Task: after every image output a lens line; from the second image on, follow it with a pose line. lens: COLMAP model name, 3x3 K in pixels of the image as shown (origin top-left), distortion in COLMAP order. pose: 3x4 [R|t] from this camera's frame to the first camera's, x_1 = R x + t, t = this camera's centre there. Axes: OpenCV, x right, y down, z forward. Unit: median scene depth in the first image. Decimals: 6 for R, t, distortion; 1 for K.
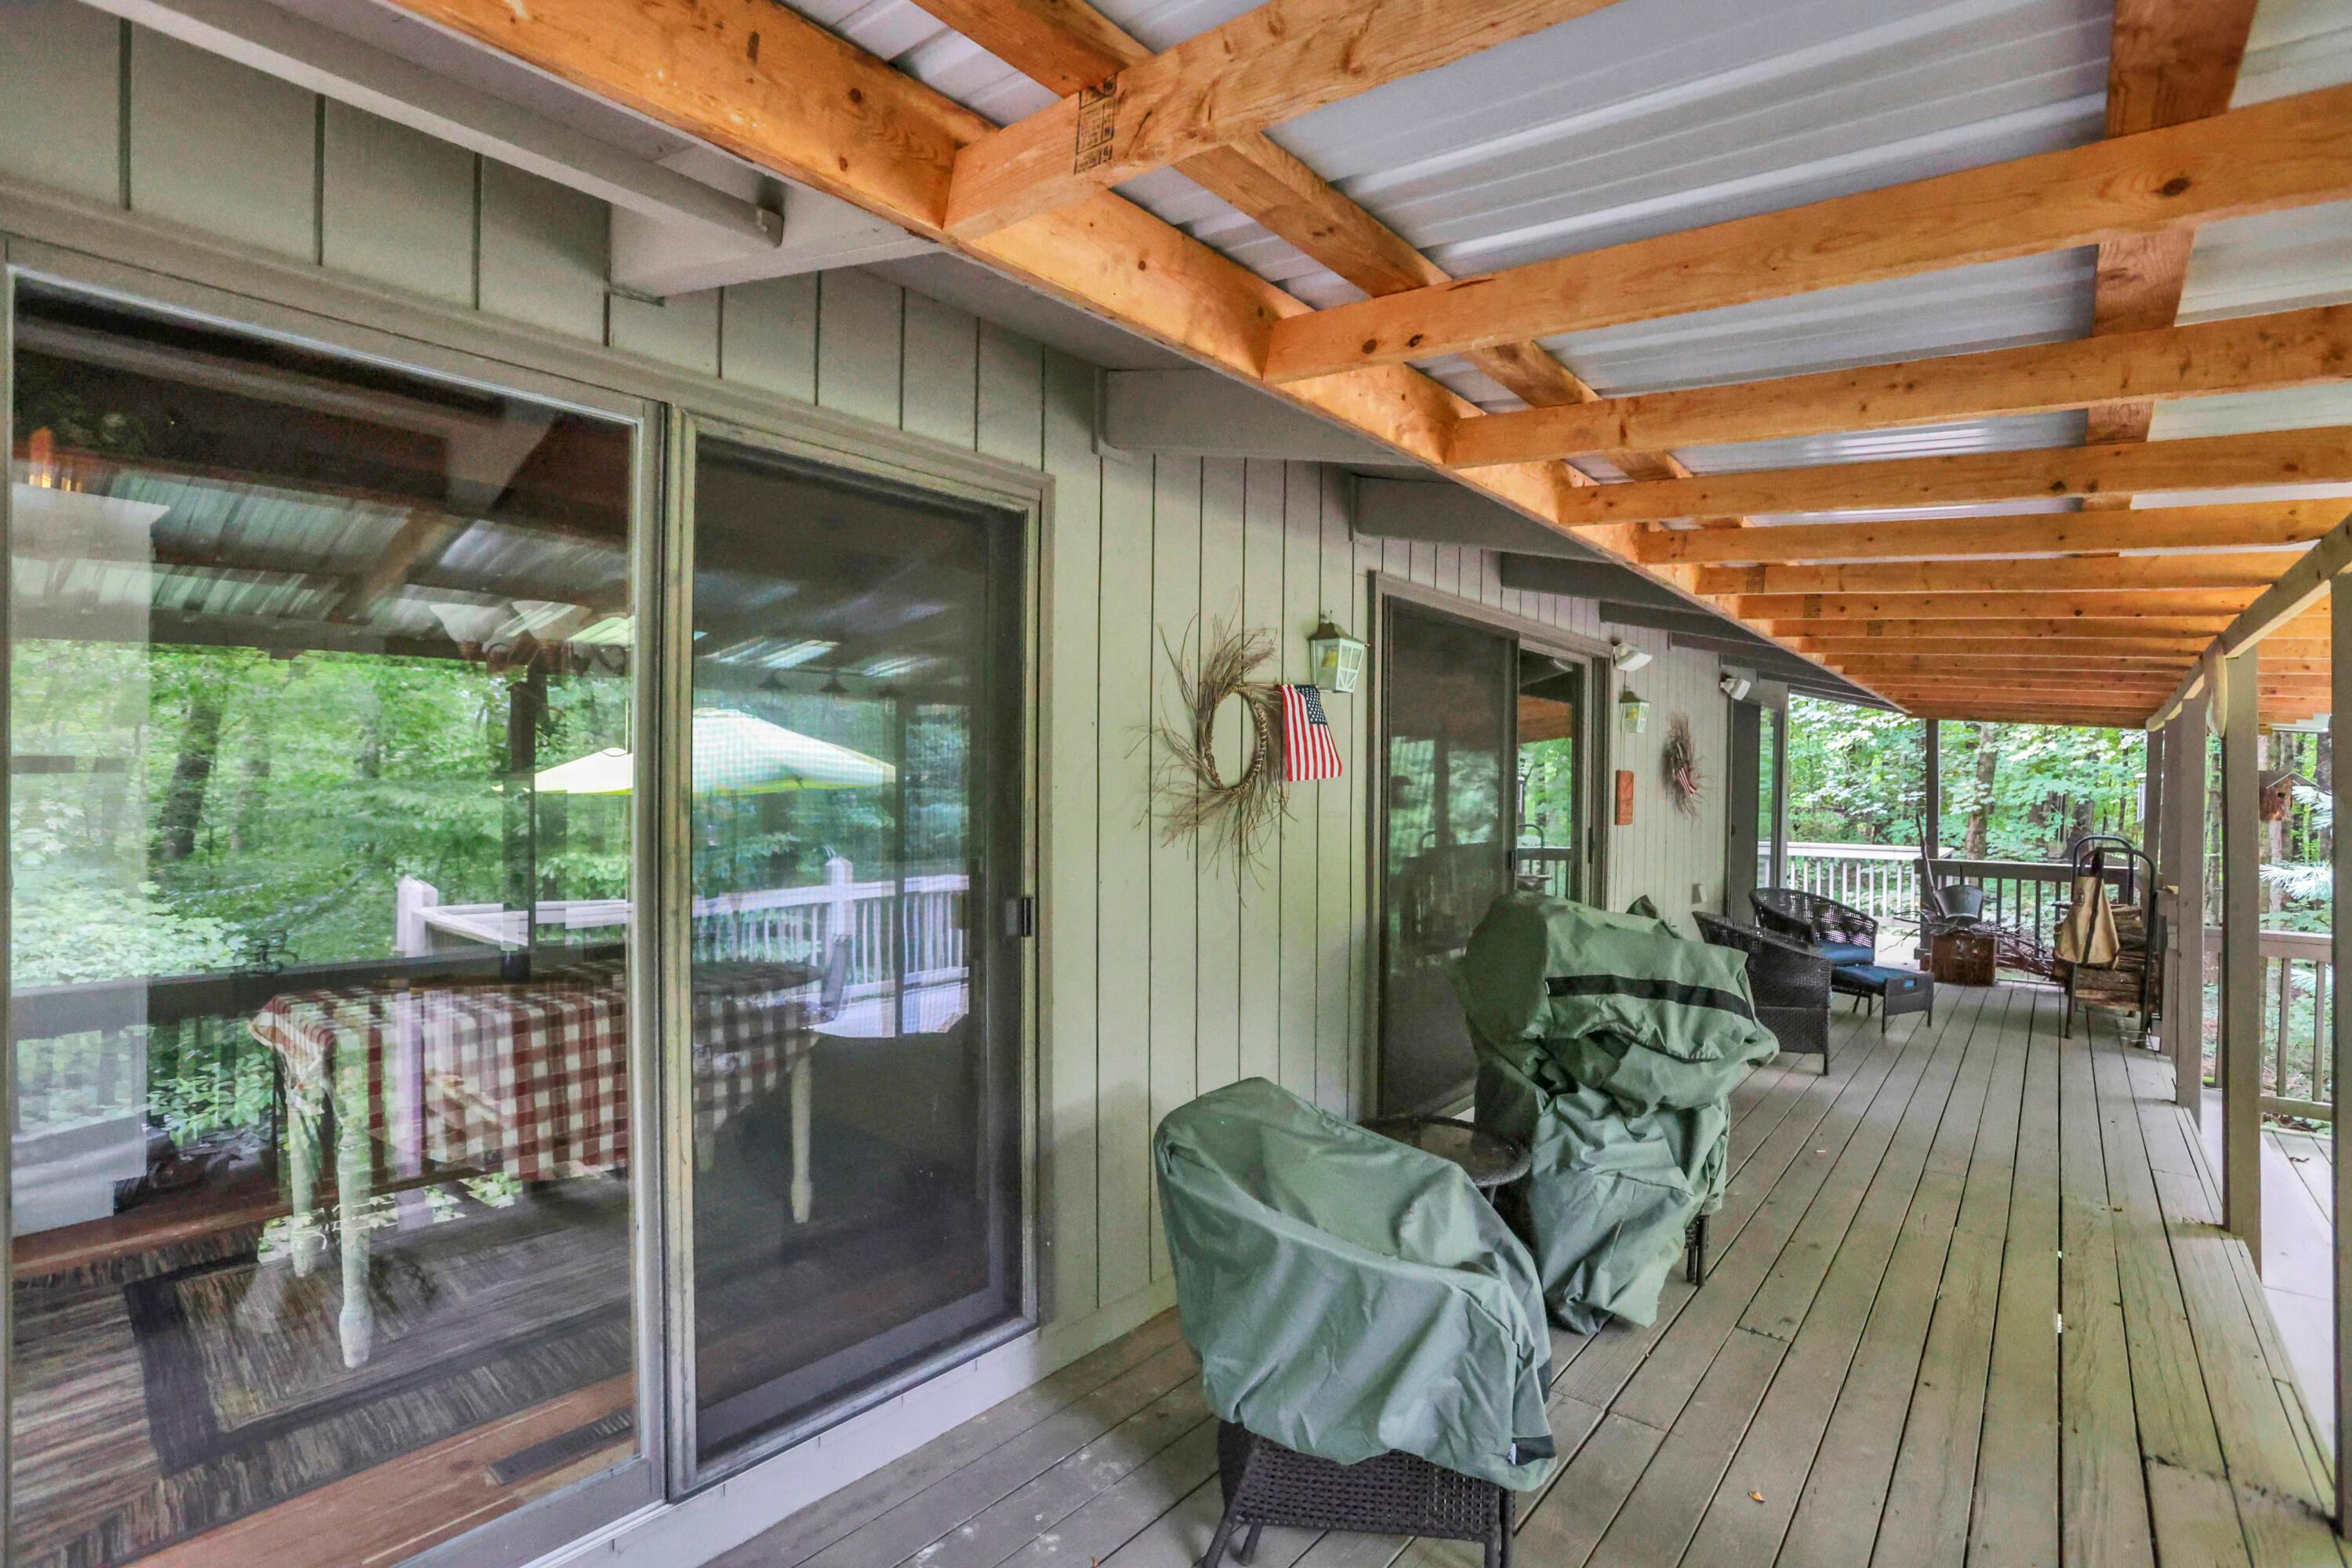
lens RADIAL K [[1098.4, 0, 1206.2], [0, 1098.4, 795.4], [0, 0, 1]] dist [-0.023002, 0.003559]
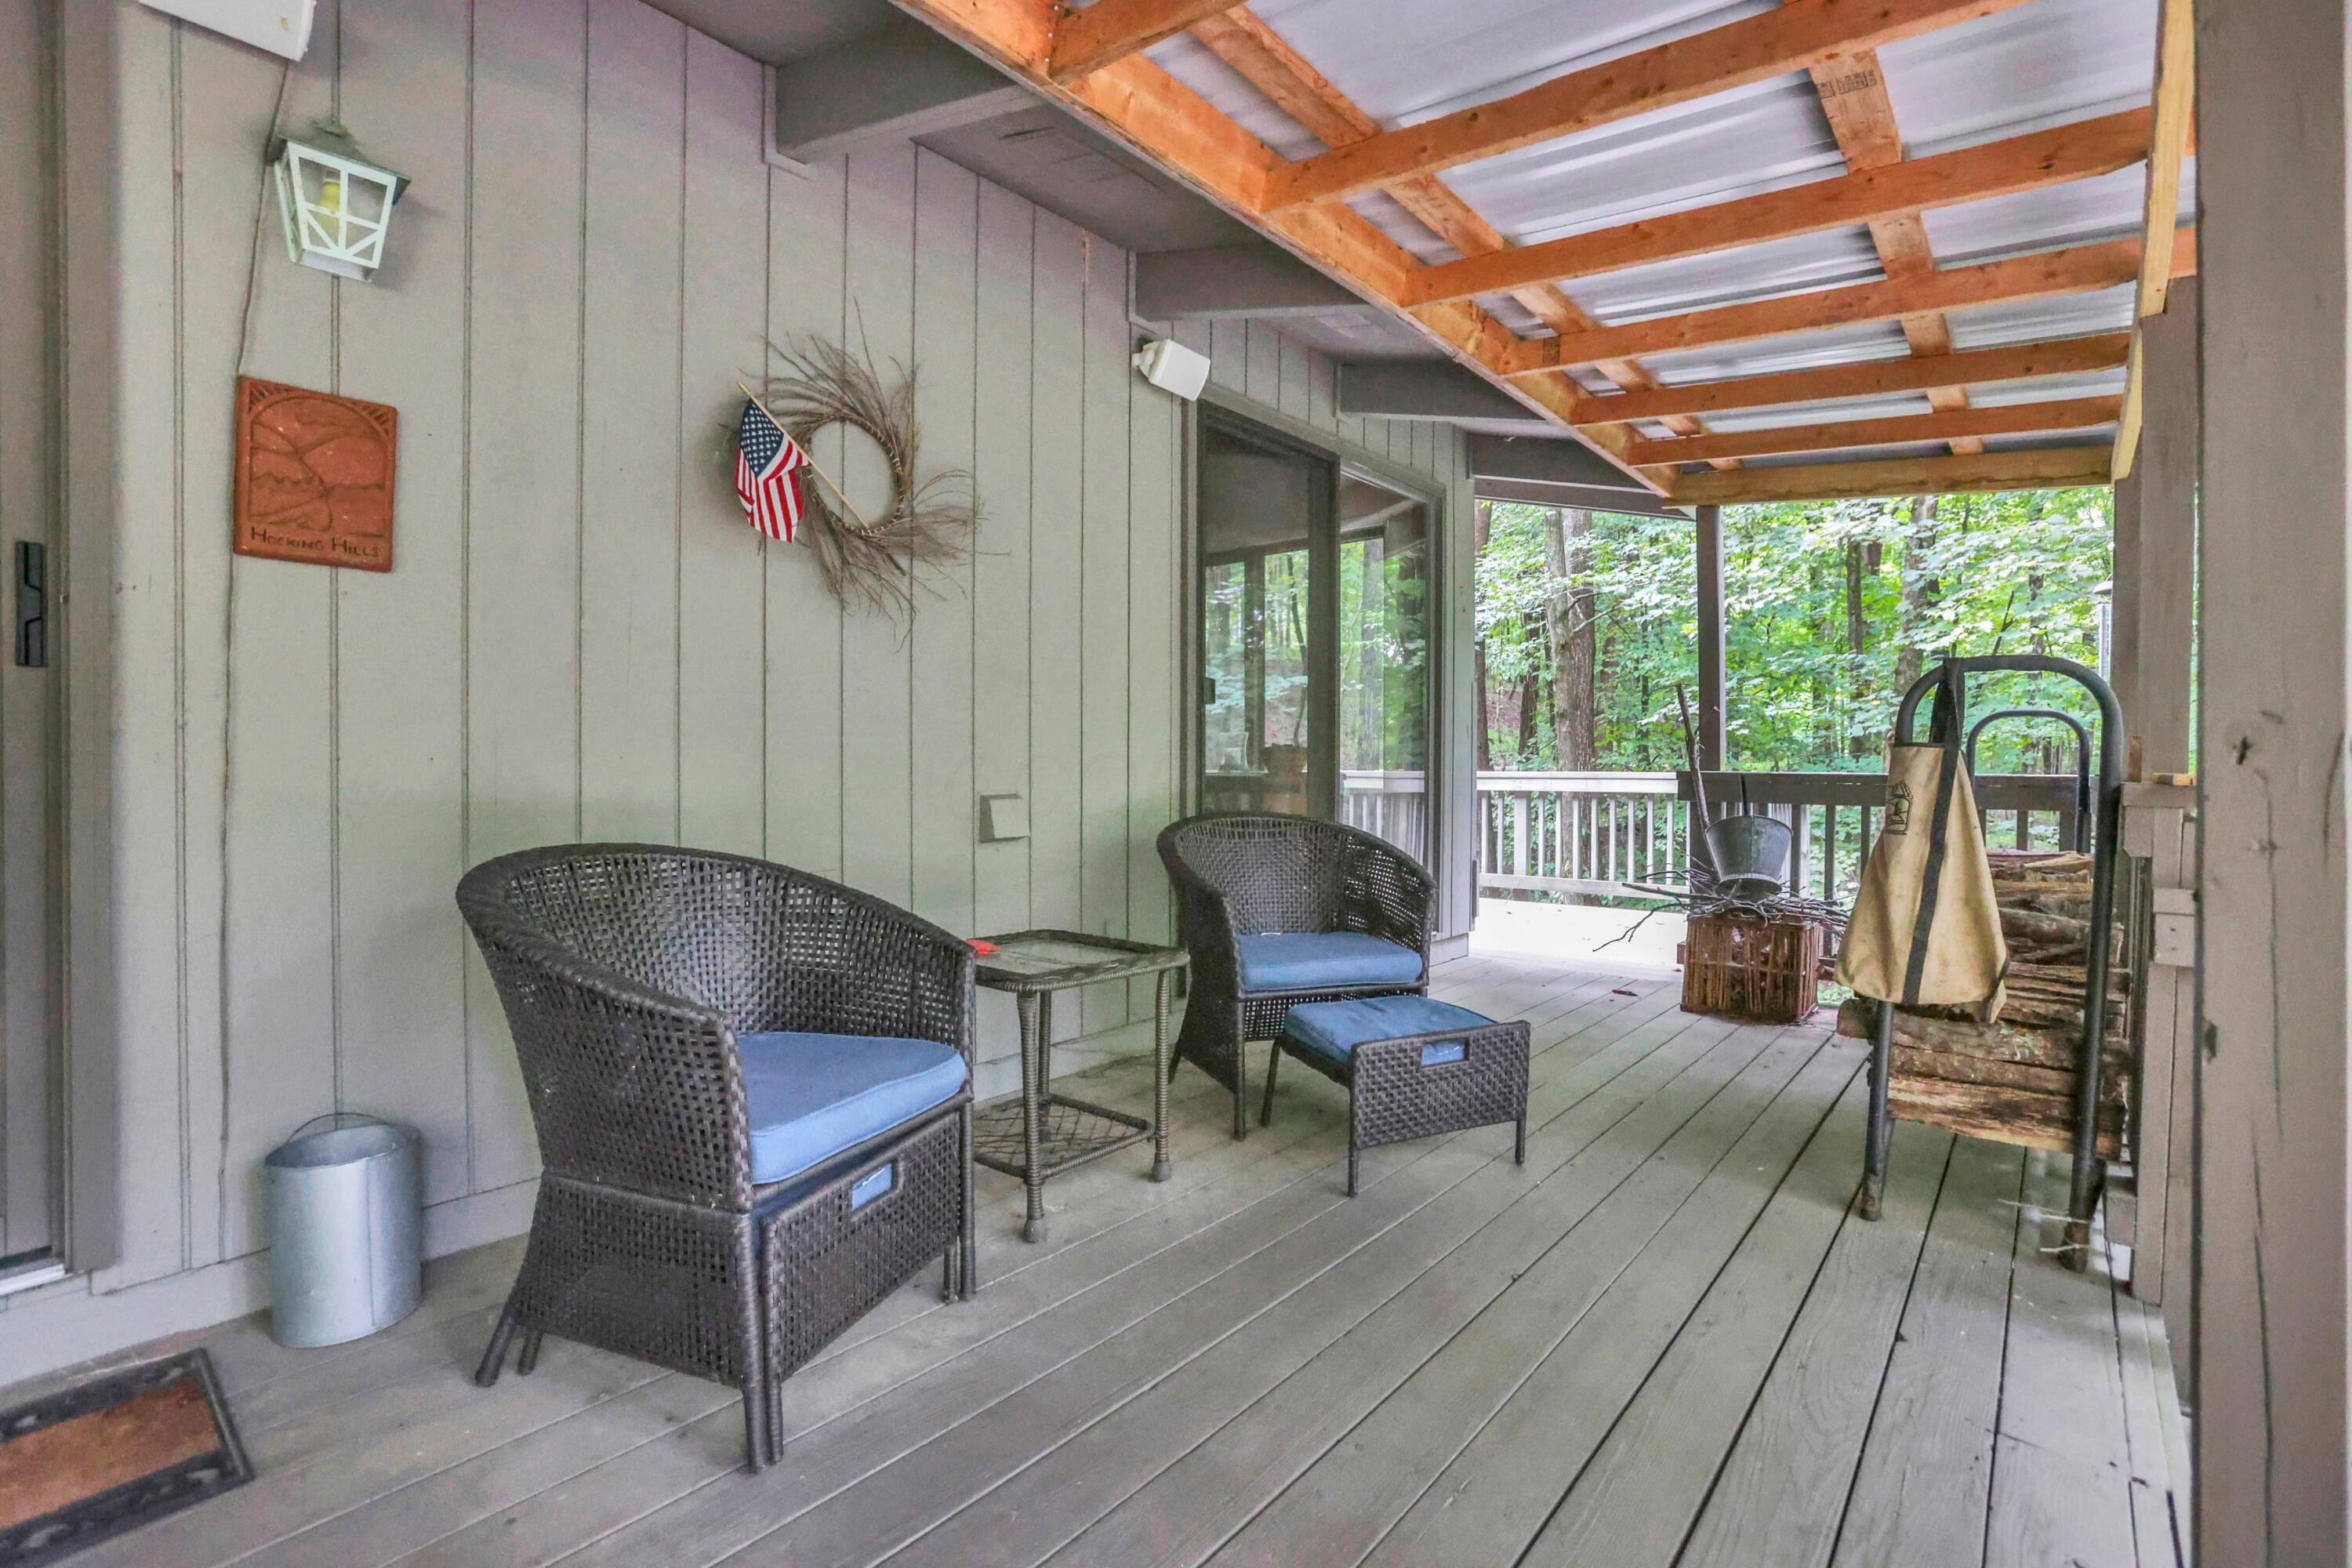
lens RADIAL K [[1098.4, 0, 1185.5], [0, 1098.4, 785.0], [0, 0, 1]] dist [-0.023002, 0.003559]
pose [[0.999943, -0.009413, -0.005014, 0.588249], [0.009442, 0.999939, 0.005763, 0.082881], [0.004959, -0.005810, 0.999971, 0.661080]]
